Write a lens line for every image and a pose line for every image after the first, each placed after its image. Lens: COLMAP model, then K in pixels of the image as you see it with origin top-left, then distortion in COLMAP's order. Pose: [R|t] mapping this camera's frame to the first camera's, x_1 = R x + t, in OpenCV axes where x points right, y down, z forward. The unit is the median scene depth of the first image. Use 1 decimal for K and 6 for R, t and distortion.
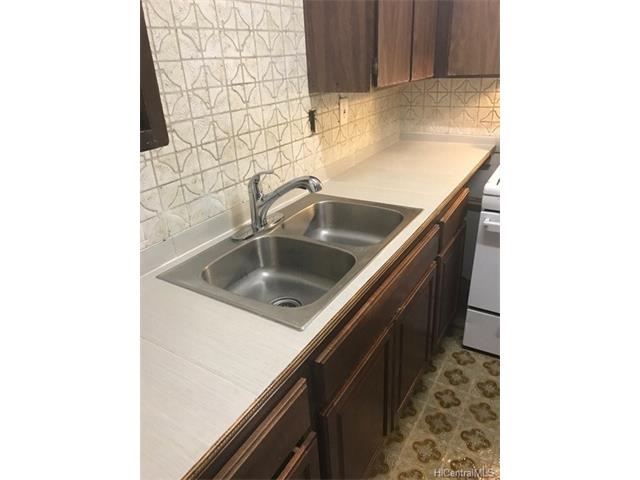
lens RADIAL K [[392.1, 0, 320.0], [0, 392.1, 240.0], [0, 0, 1]] dist [0.004437, 0.000246]
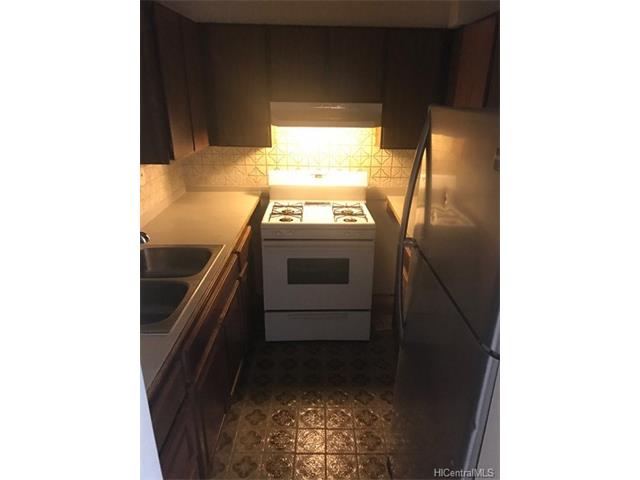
lens RADIAL K [[392.1, 0, 320.0], [0, 392.1, 240.0], [0, 0, 1]] dist [0.004437, 0.000246]
pose [[0.845542, -0.133330, 0.516993, -0.125729], [0.183466, 0.981910, -0.046829, 0.025171], [-0.501397, 0.134446, 0.854708, -0.280920]]
